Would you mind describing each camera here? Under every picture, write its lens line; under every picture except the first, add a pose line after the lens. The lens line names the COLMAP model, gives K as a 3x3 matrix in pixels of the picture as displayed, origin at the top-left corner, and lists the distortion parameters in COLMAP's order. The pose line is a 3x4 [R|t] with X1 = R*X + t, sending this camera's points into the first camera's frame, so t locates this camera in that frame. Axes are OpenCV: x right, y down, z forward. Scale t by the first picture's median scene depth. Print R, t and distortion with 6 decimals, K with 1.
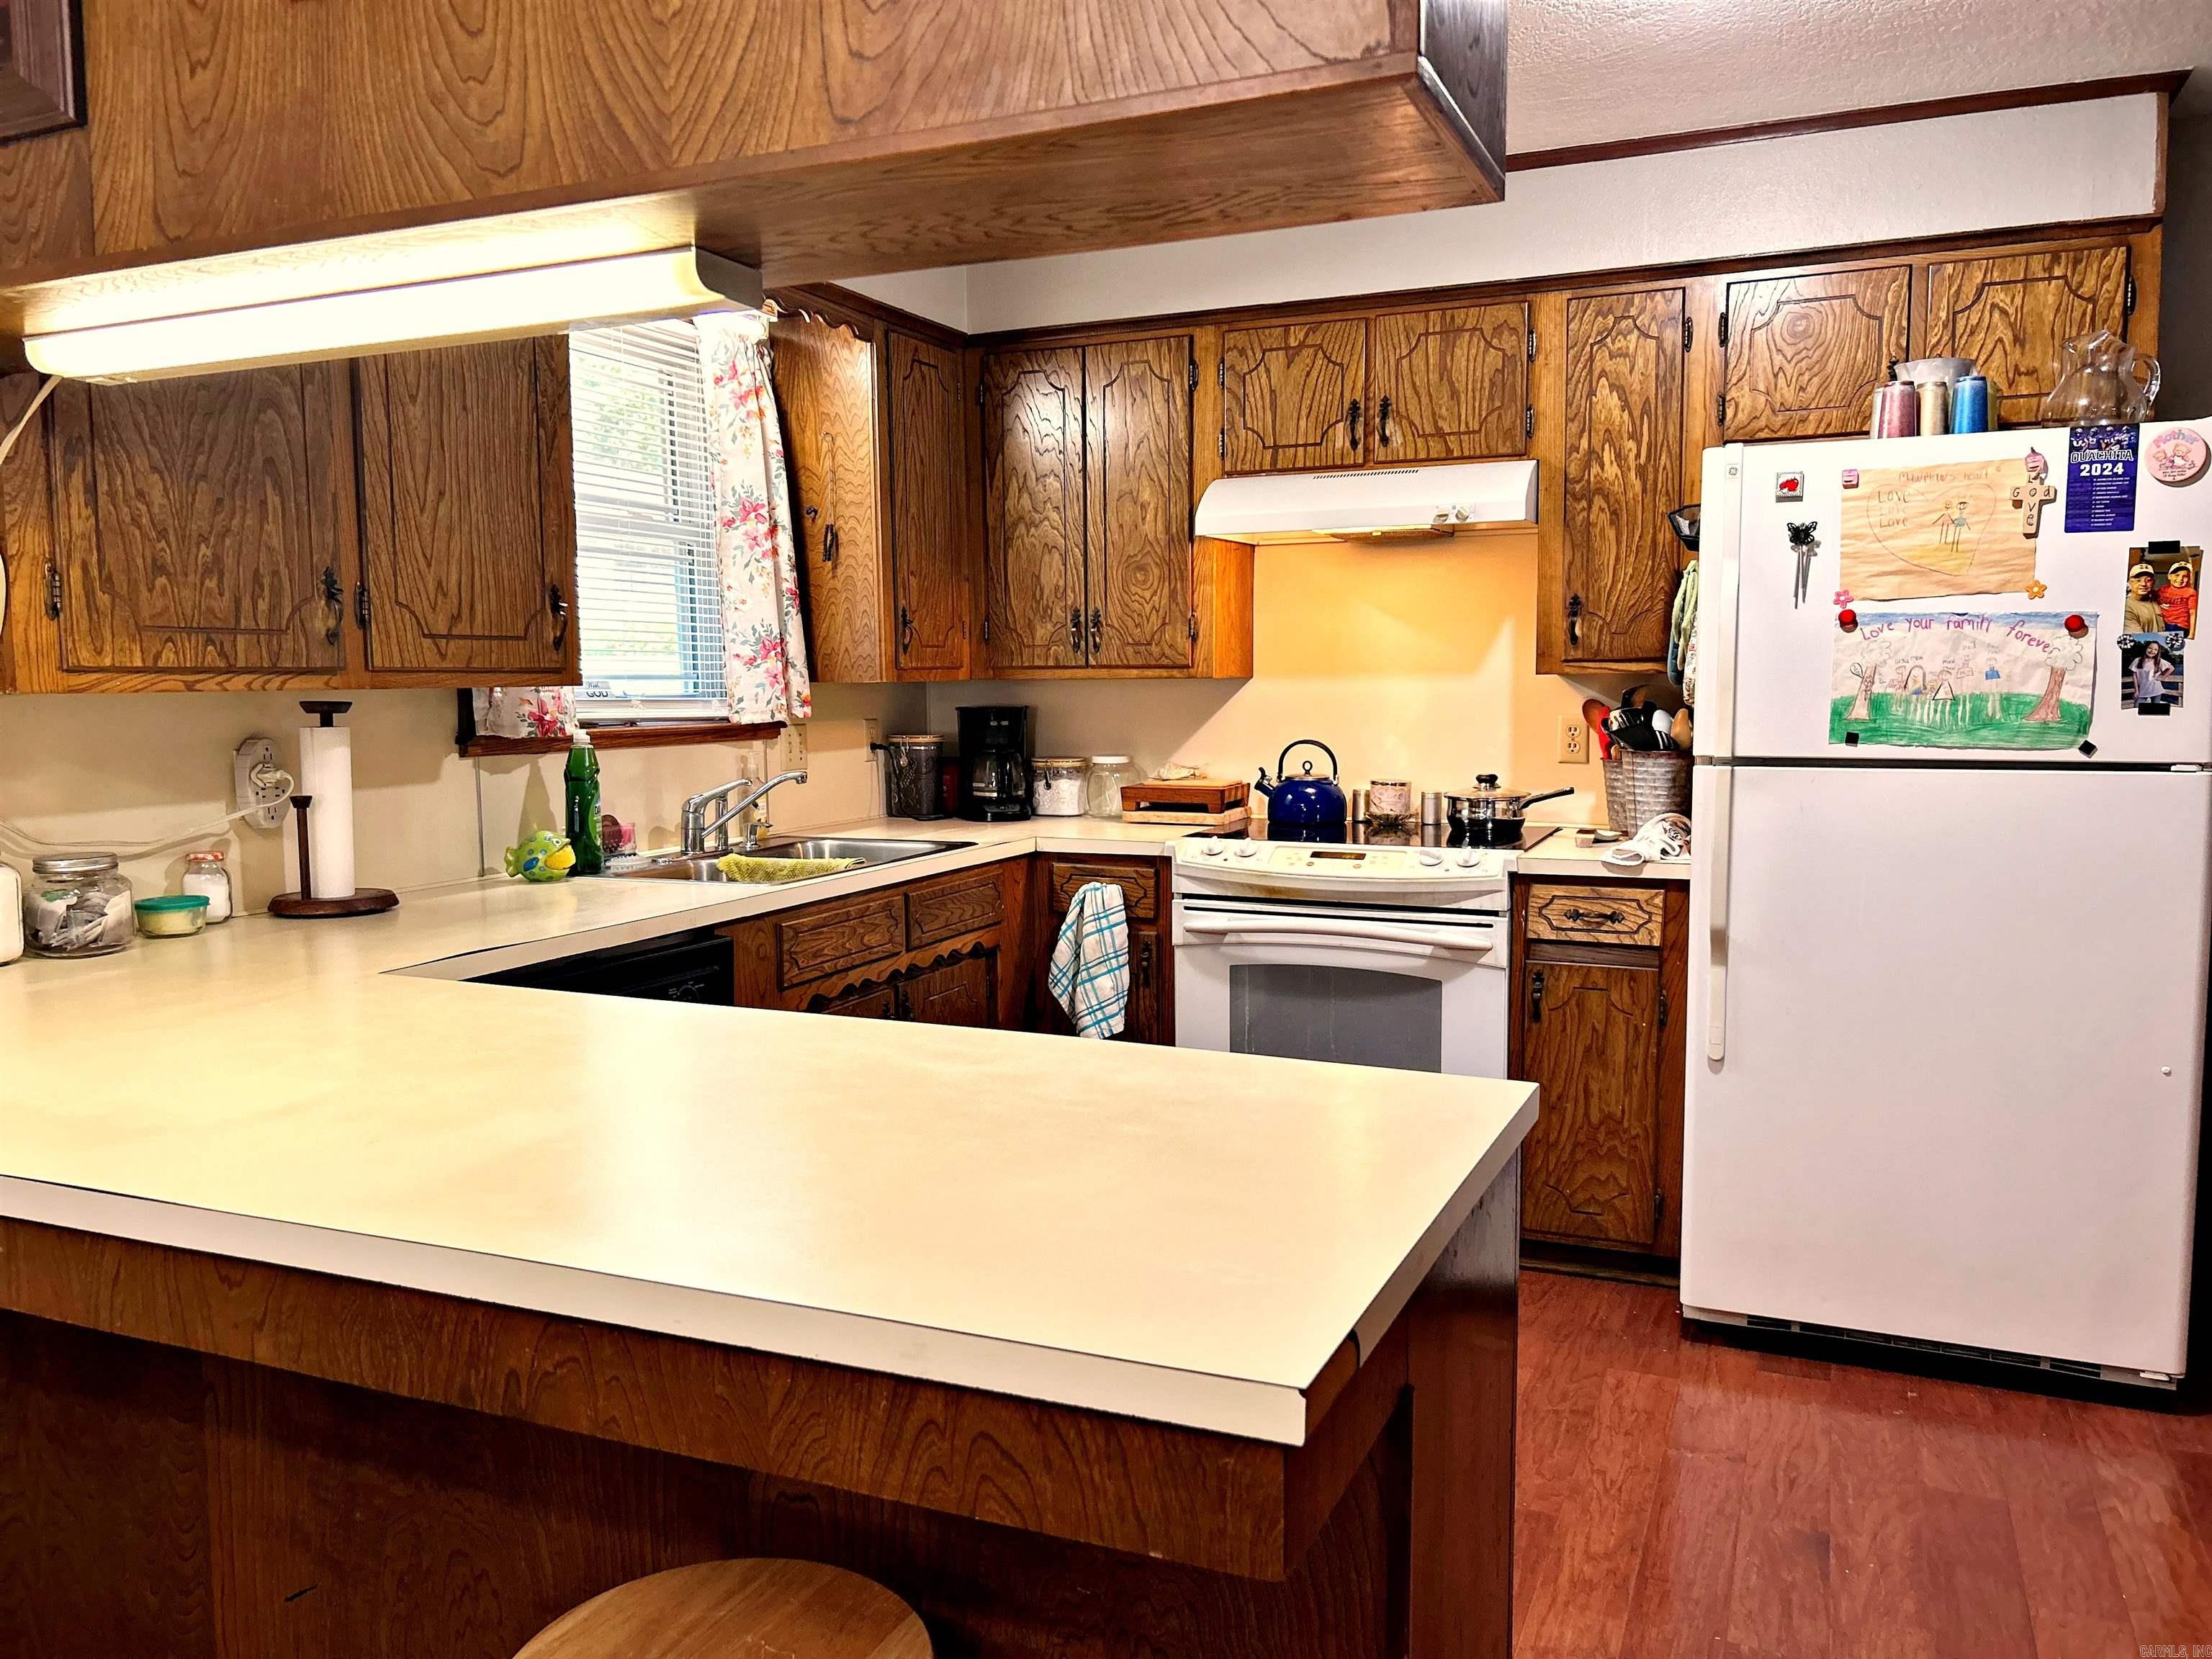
lens RADIAL K [[1663.6, 0, 1104.9], [0, 1663.6, 853.8], [0, 0, 1]] dist [0.088780, -0.122154]
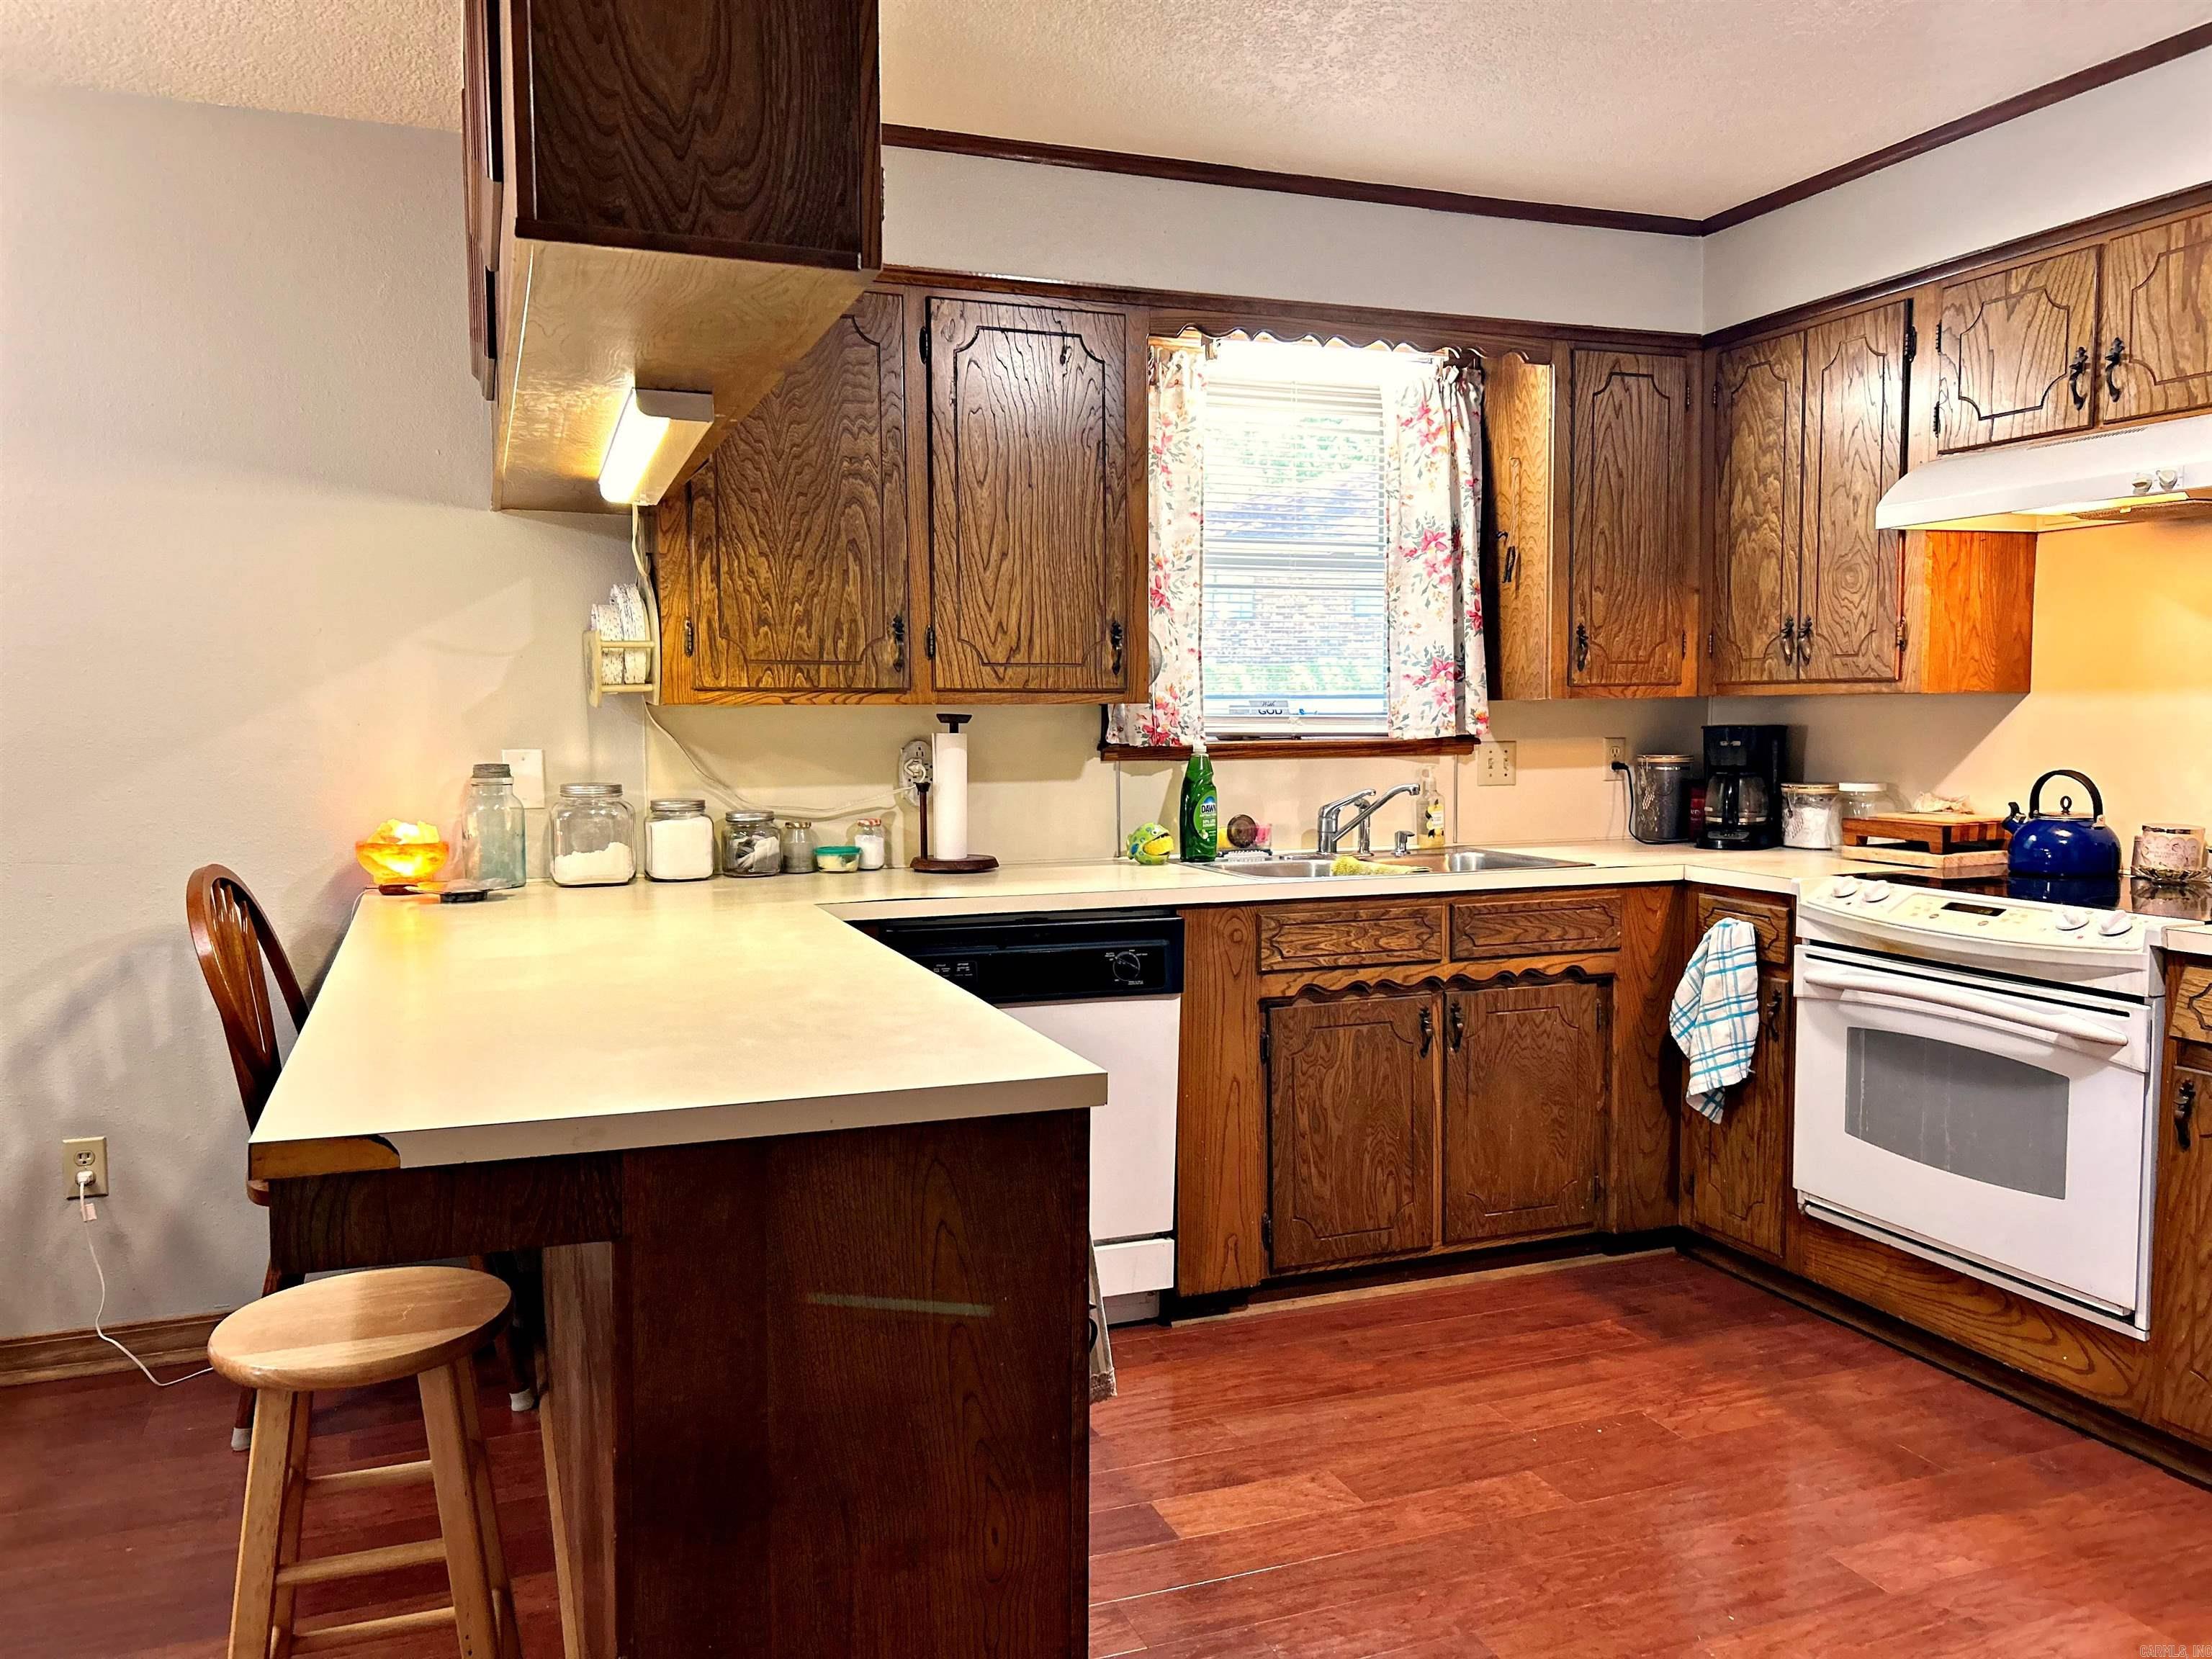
lens RADIAL K [[1663.6, 0, 1104.9], [0, 1663.6, 853.8], [0, 0, 1]] dist [0.088780, -0.122154]
pose [[0.702857, 0.064083, -0.708439, 0.440228], [-0.075731, 0.997015, 0.015053, -0.006392], [0.707289, 0.043070, 0.705611, 0.117385]]
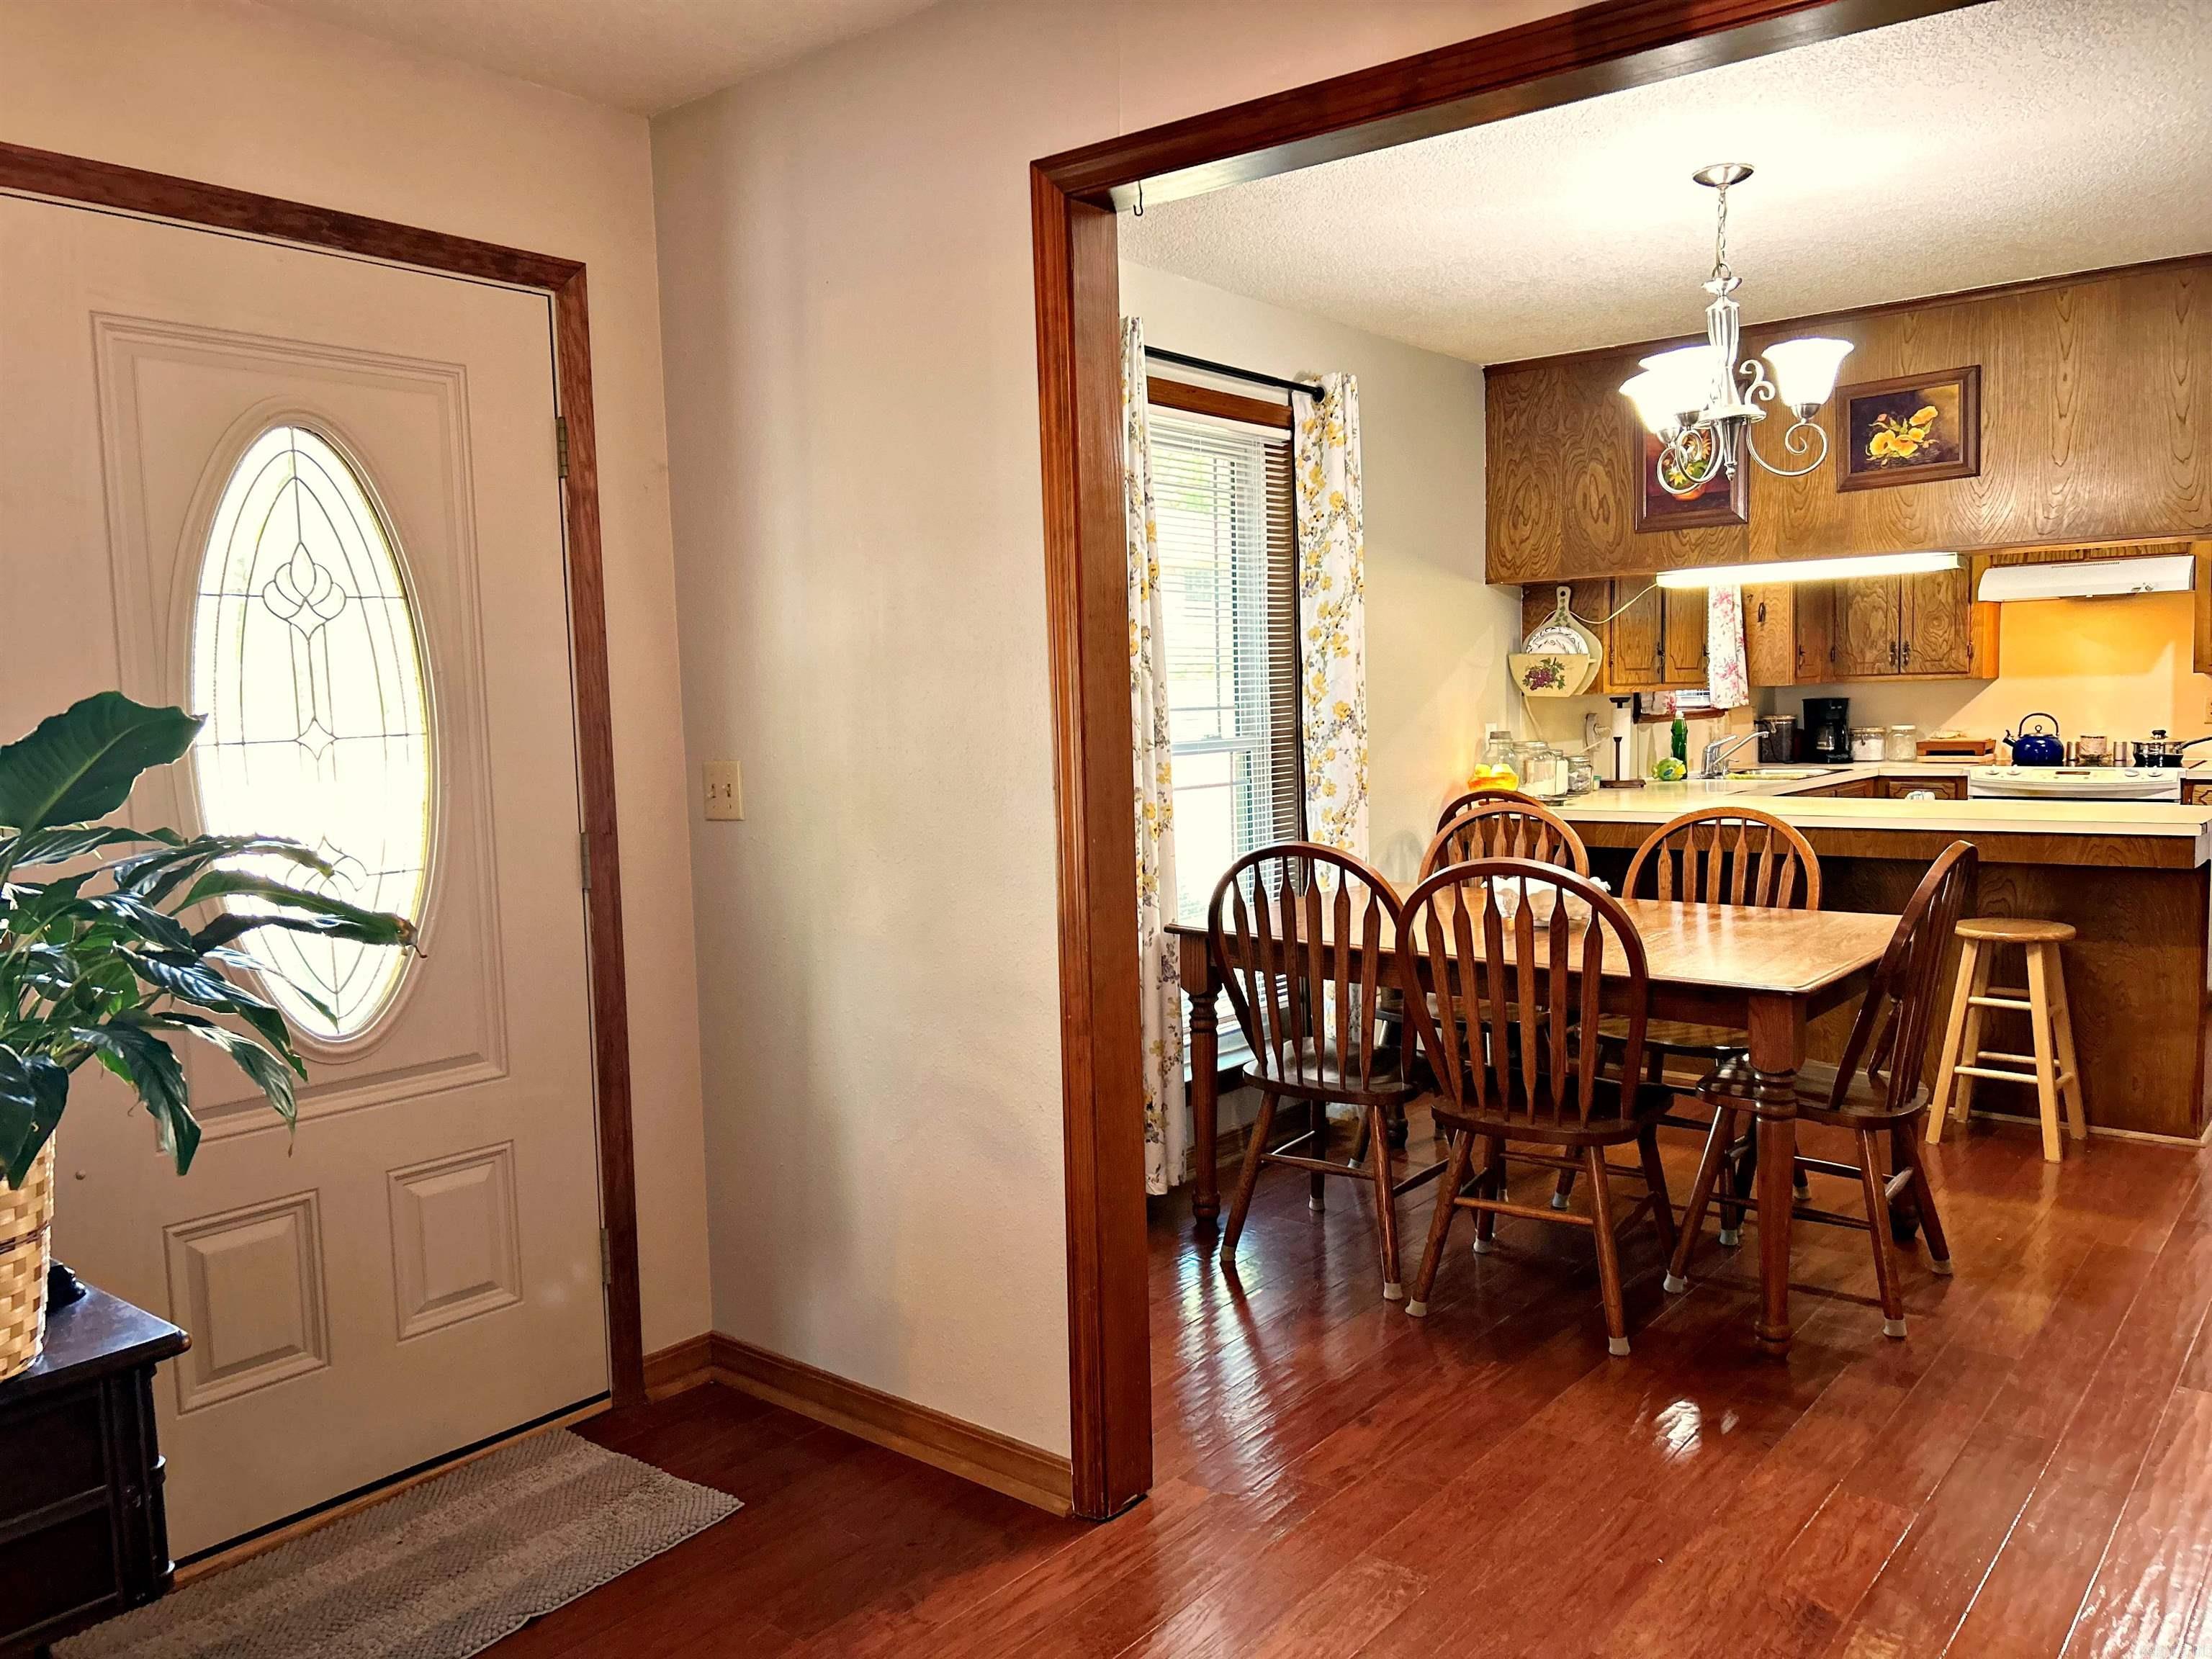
lens RADIAL K [[1670.6, 0, 1096.1], [0, 1670.6, 858.9], [0, 0, 1]] dist [0.004758, 0.003431]
pose [[0.961498, 0.005183, -0.274763, -0.402801], [-0.006572, 0.999970, -0.004135, 0.115065], [0.274733, 0.005782, 0.961503, -1.117520]]
